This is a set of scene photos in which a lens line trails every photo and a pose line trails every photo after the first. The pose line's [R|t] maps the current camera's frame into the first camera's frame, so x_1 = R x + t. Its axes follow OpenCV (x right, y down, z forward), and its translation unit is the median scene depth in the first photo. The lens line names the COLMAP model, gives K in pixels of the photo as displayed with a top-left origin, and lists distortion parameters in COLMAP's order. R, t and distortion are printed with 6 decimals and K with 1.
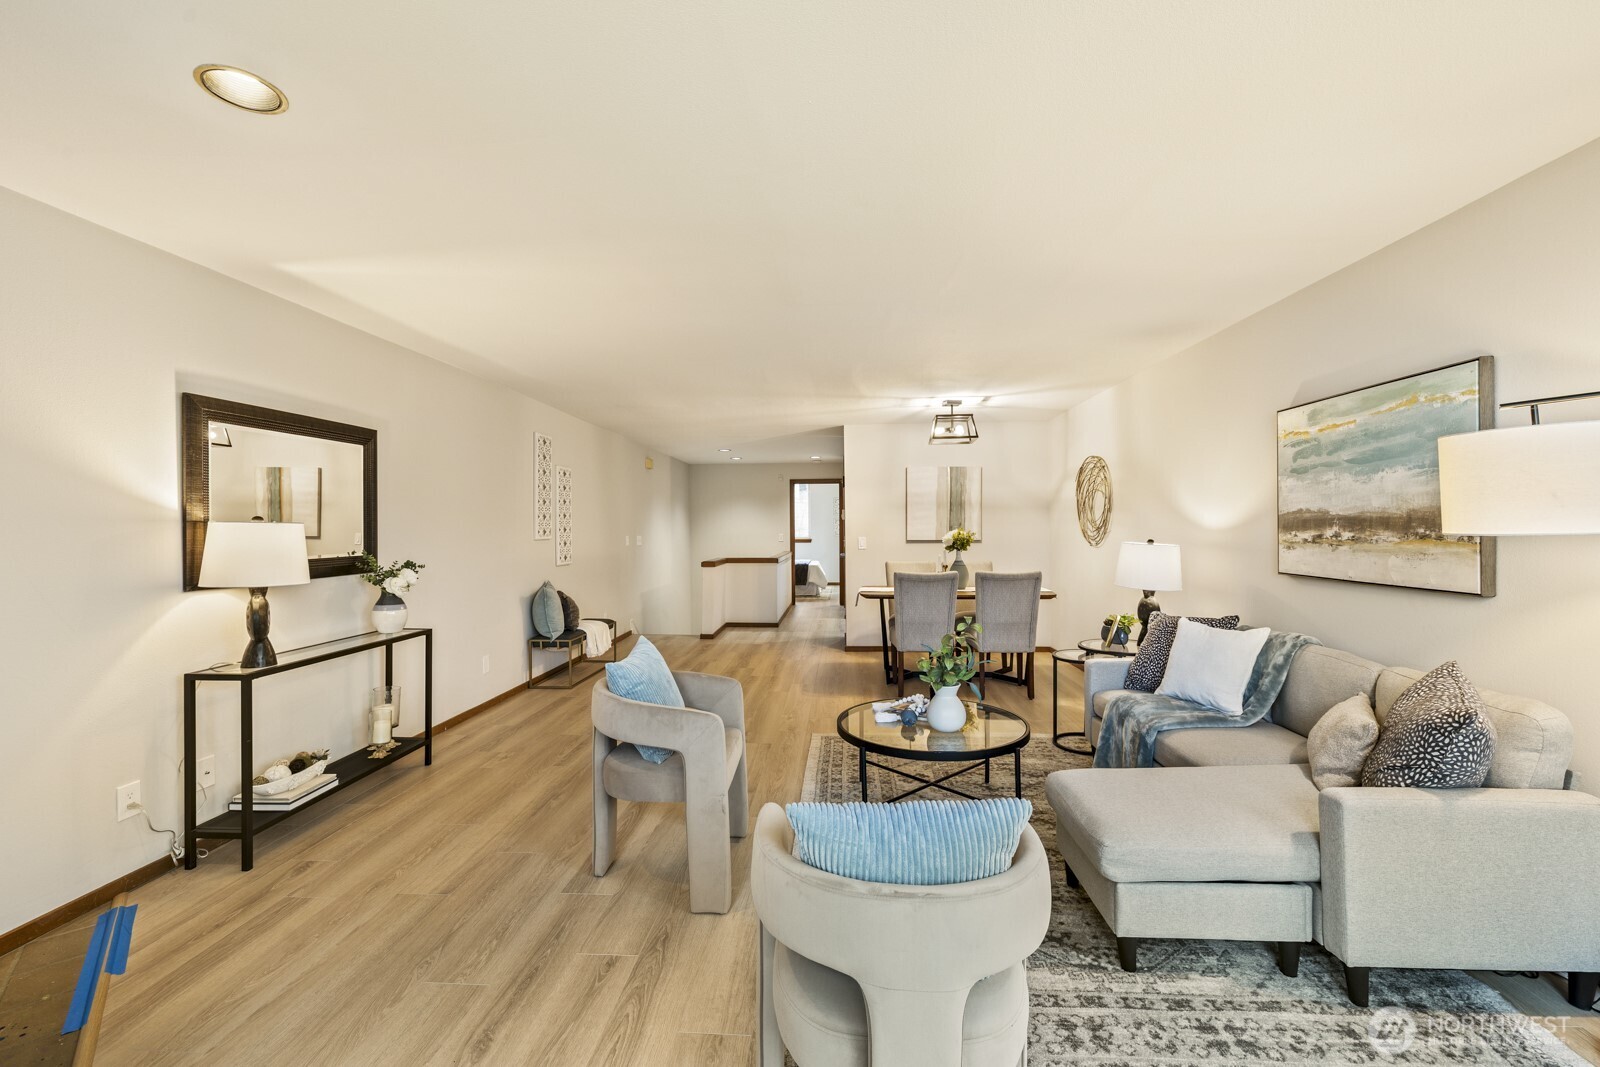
lens RADIAL K [[674.9, 0, 798.2], [0, 674.9, 522.9], [0, 0, 1]] dist [0.001516, -0.000199]
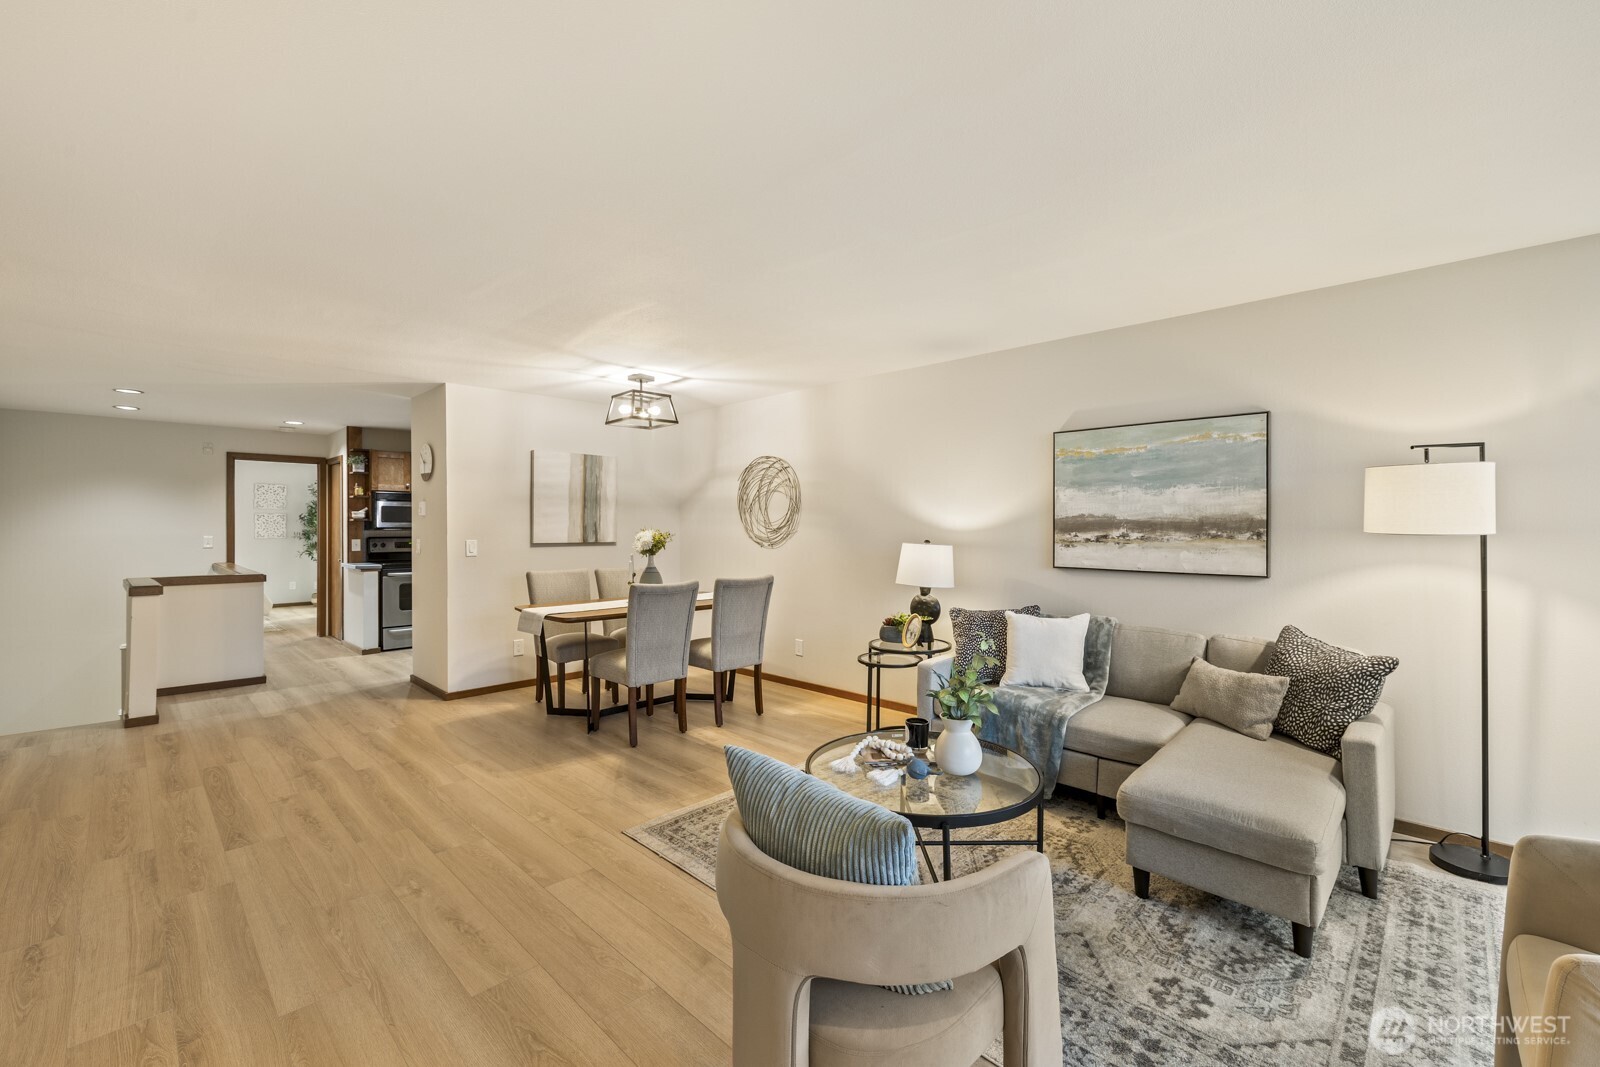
lens RADIAL K [[666.2, 0, 797.7], [0, 666.2, 530.1], [0, 0, 1]] dist [0.000806, -0.000356]
pose [[0.654745, 0.002084, 0.755847, -0.519643], [-0.009808, 0.999935, 0.005740, 0.006531], [-0.755786, -0.011172, 0.654723, 0.603834]]
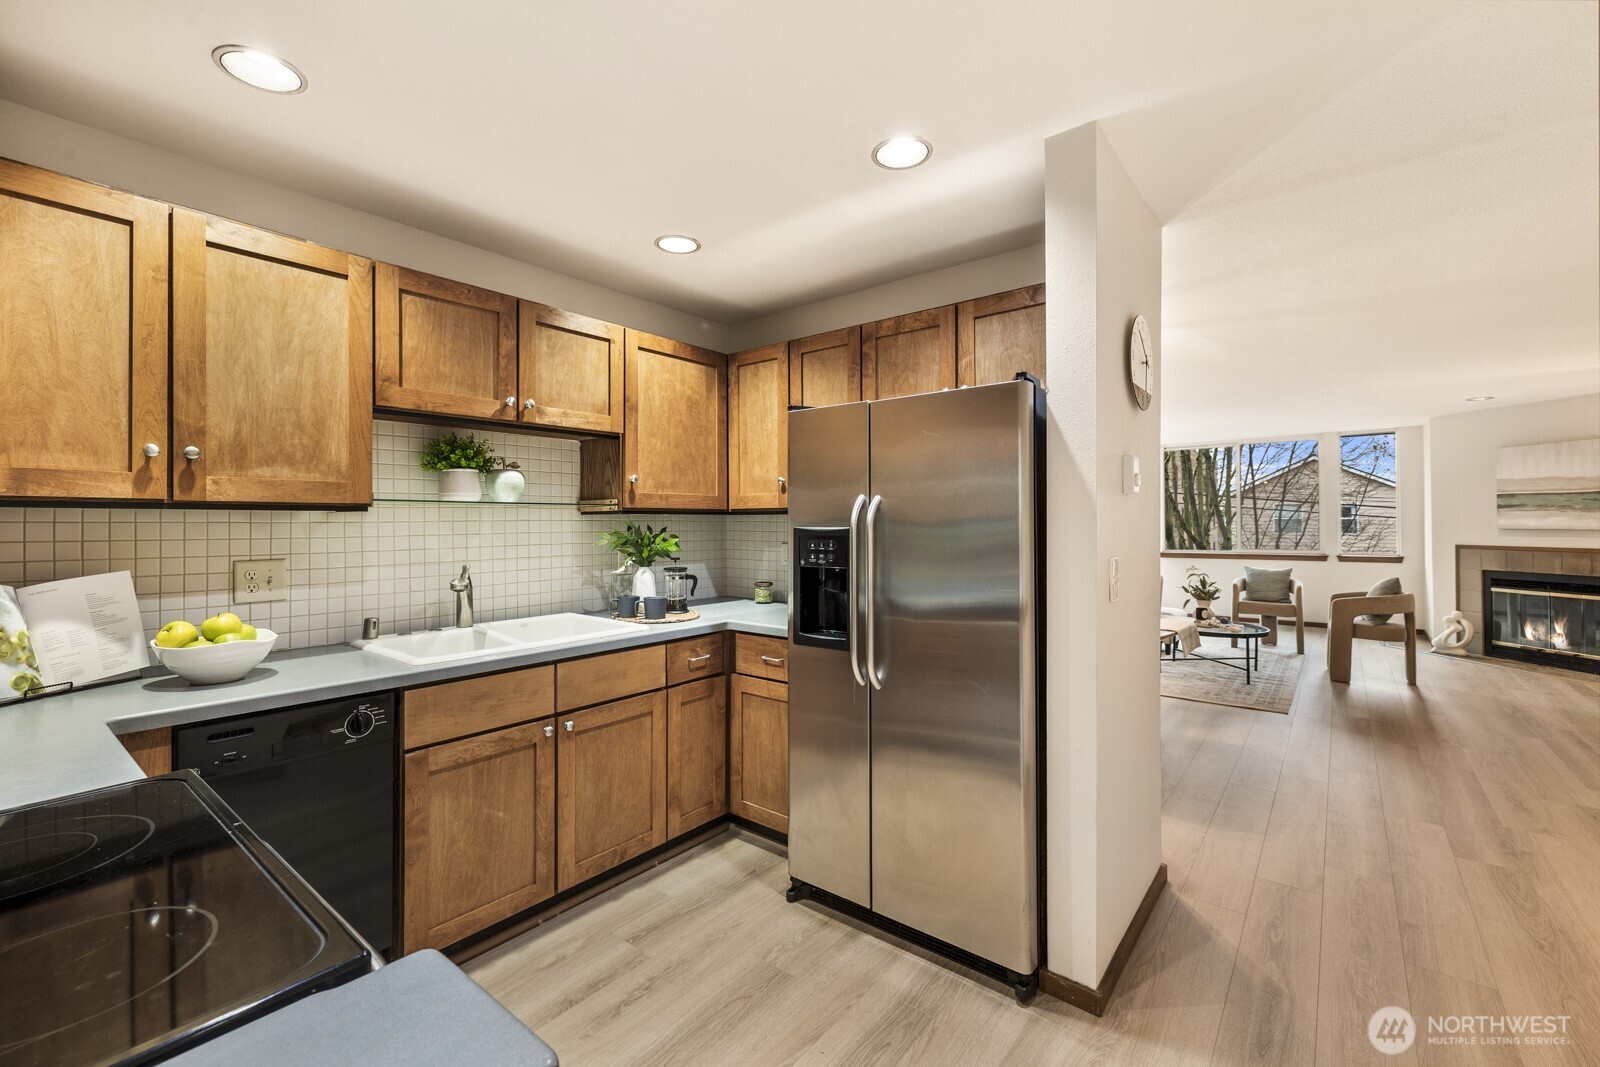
lens RADIAL K [[670.8, 0, 801.9], [0, 670.8, 520.6], [0, 0, 1]] dist [0.000737, 0.000138]
pose [[-0.817360, 0.008637, 0.576062, 0.052286], [0.002640, 0.999933, -0.011245, 0.021932], [-0.576121, -0.007671, -0.817329, 3.273161]]
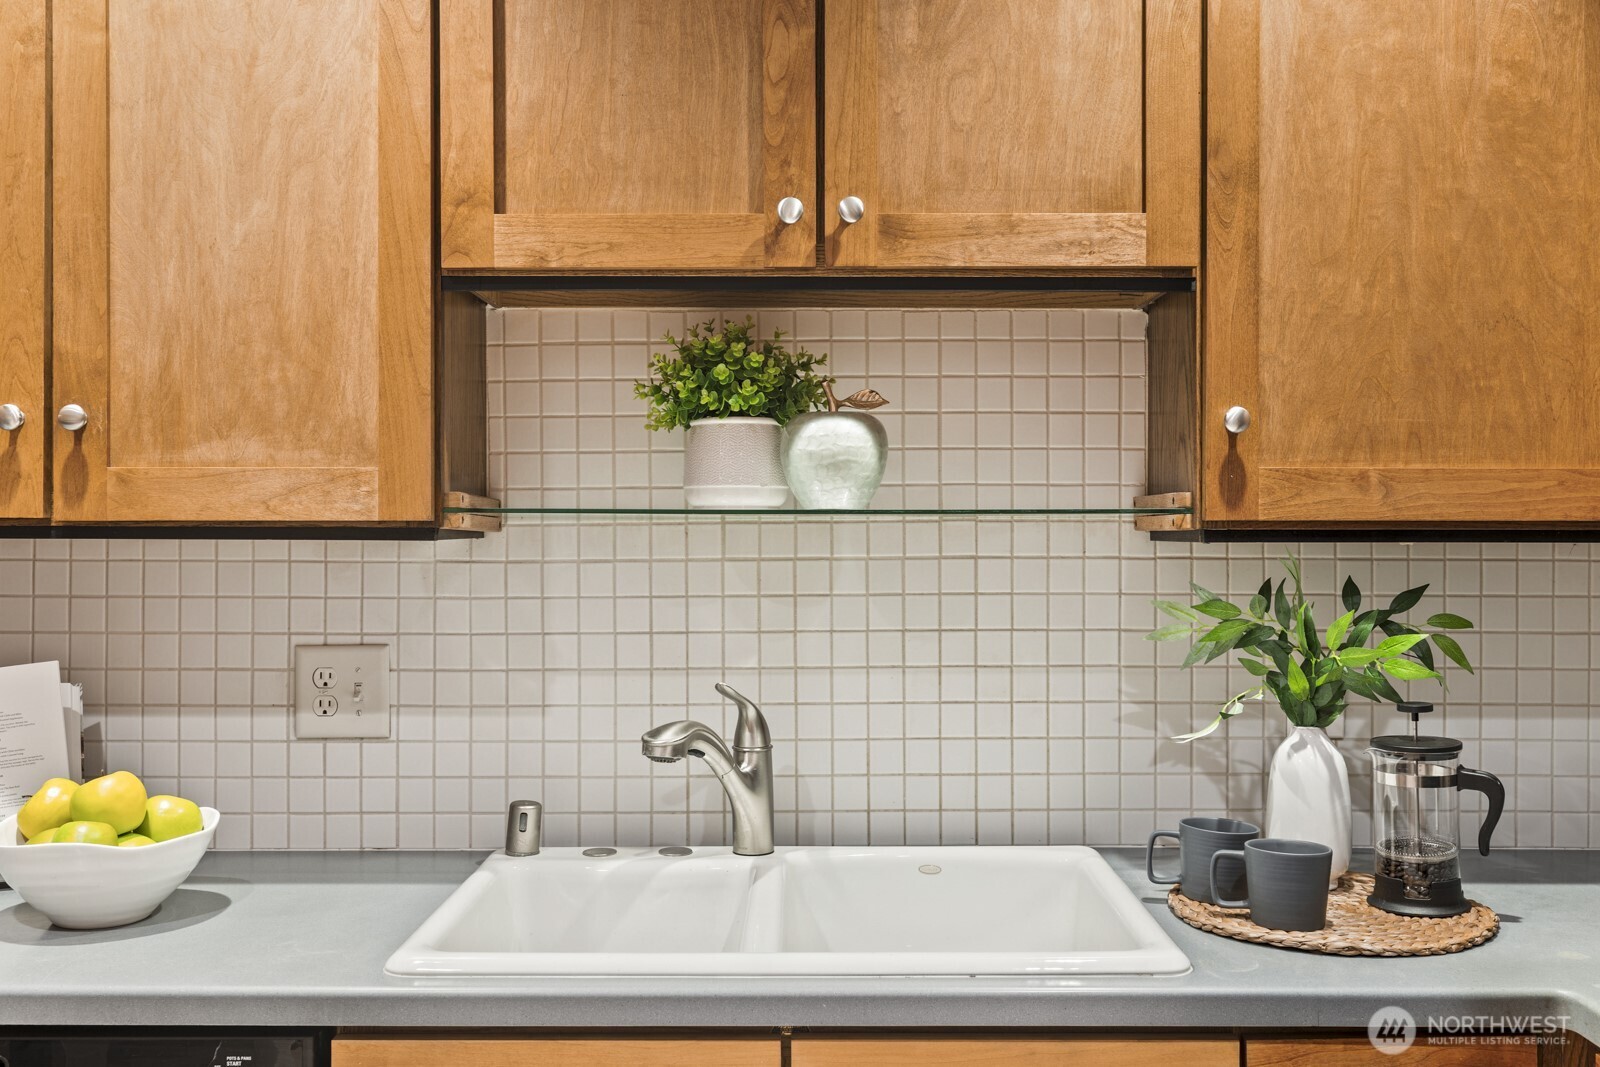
lens RADIAL K [[1563.5, 0, 823.9], [0, 1563.5, 521.7], [0, 0, 1]] dist [0.009208, 0.002790]
pose [[-0.071807, 0.007549, 0.997390, 0.167550], [-0.008857, 0.999927, -0.008206, 0.000051], [-0.997379, -0.009423, -0.071735, 2.859105]]
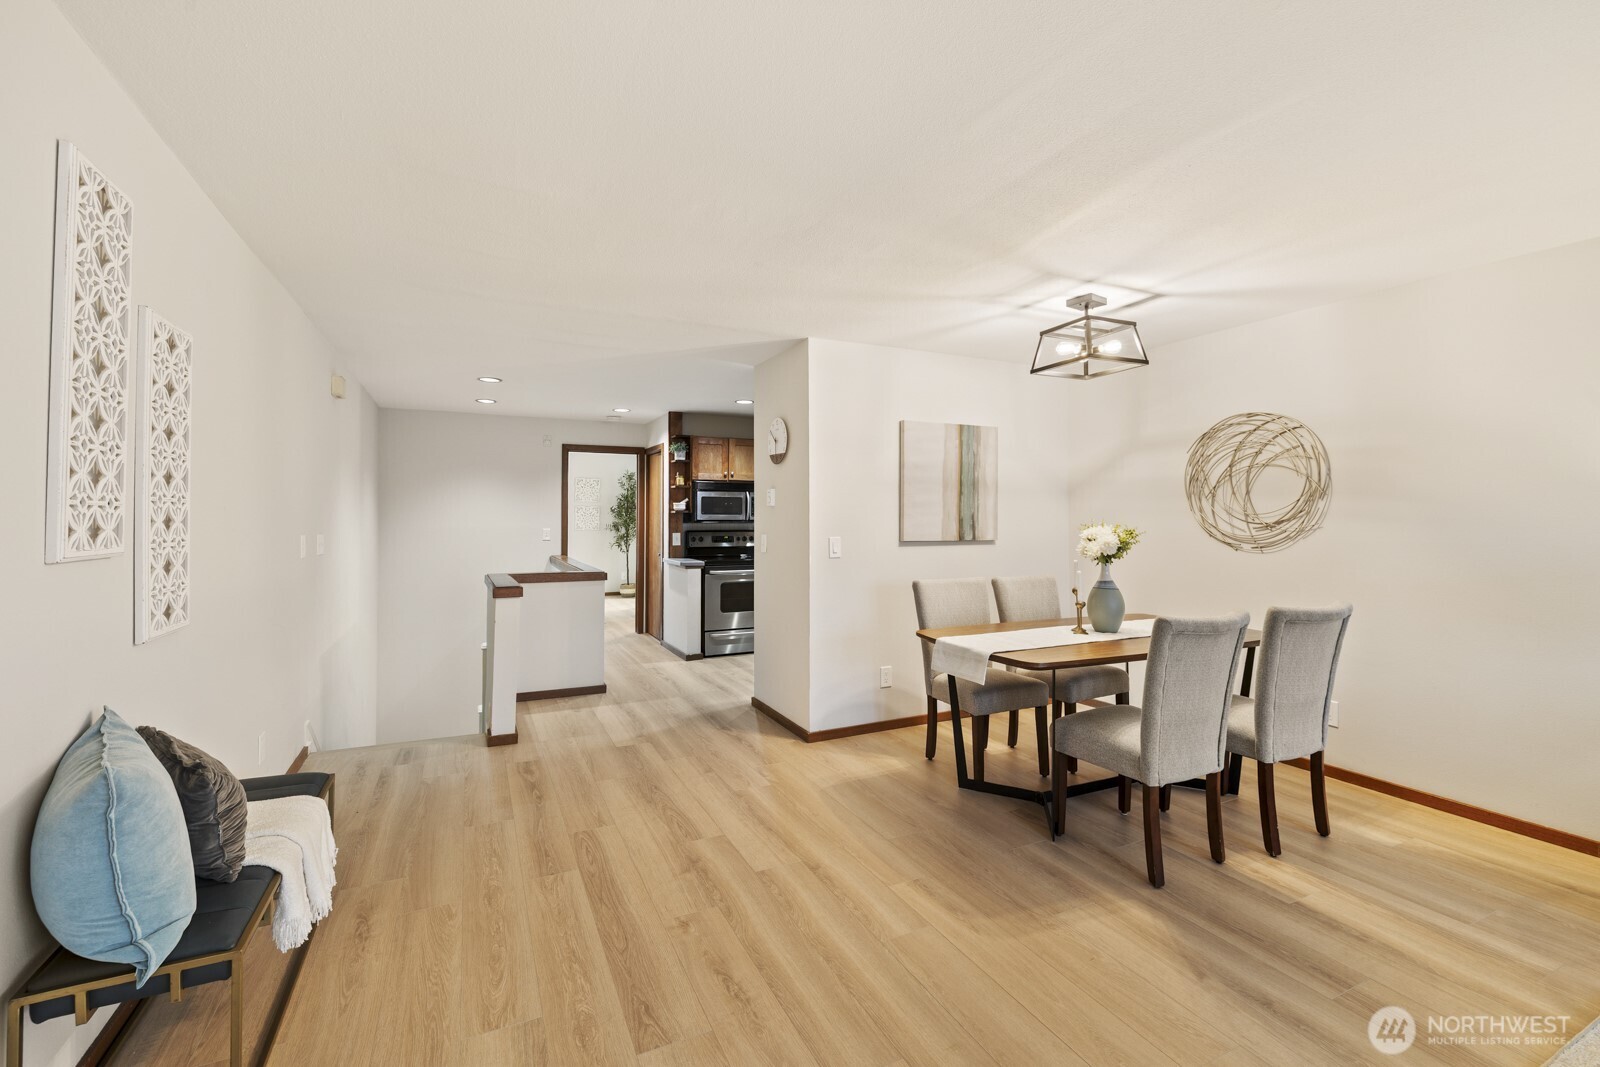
lens RADIAL K [[674.5, 0, 794.4], [0, 674.5, 508.7], [0, 0, 1]] dist [-0.000585, -0.000152]
pose [[0.871722, 0.013038, 0.489827, -0.509645], [-0.009028, 0.999904, -0.010549, 0.008494], [-0.489917, 0.004773, 0.871756, 1.214881]]
